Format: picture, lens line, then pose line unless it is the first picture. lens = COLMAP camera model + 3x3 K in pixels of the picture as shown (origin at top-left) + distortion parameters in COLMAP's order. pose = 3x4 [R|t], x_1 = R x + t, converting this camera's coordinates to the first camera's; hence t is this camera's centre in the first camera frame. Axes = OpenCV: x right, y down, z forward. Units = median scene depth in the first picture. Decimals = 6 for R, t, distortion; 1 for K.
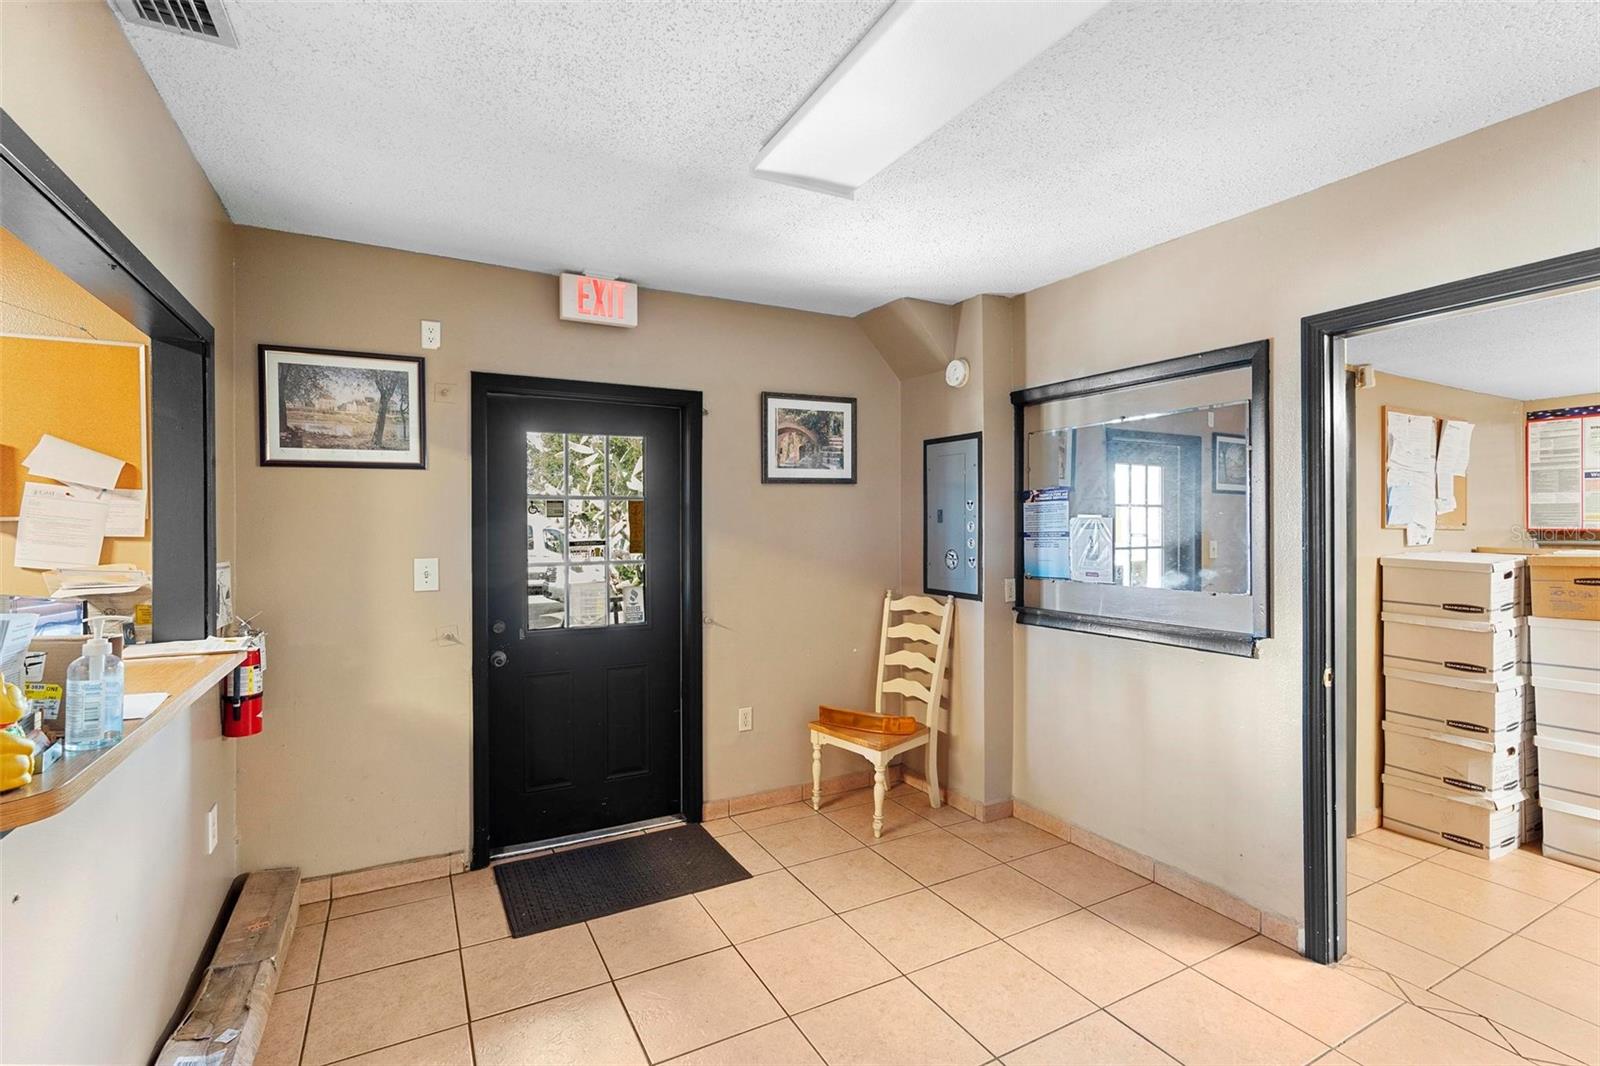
lens RADIAL K [[730.0, 0, 794.3], [0, 730.0, 524.8], [0, 0, 1]] dist [-0.008592, 0.000518]
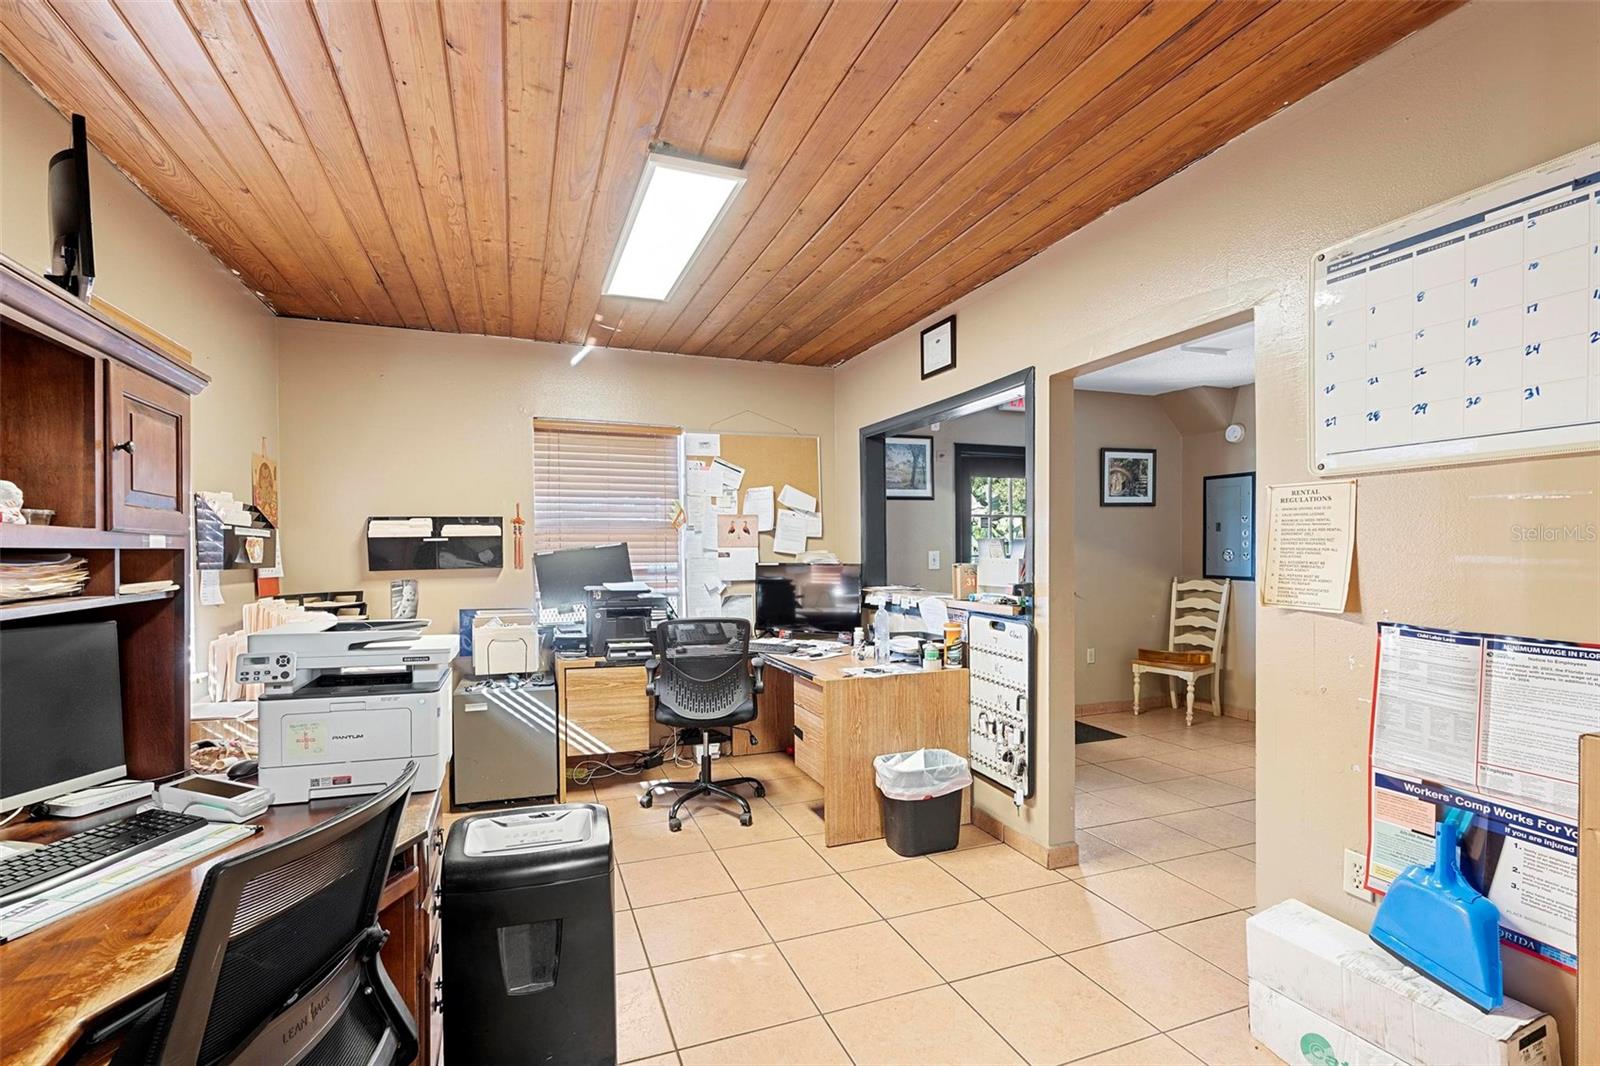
lens RADIAL K [[730.0, 0, 801.5], [0, 730.0, 549.7], [0, 0, 1]] dist [-0.008592, 0.000518]
pose [[0.990938, 0.000943, -0.134319, -0.468253], [-0.000338, 0.999990, 0.004529, 0.029615], [0.134322, -0.004443, 0.990928, -0.636130]]
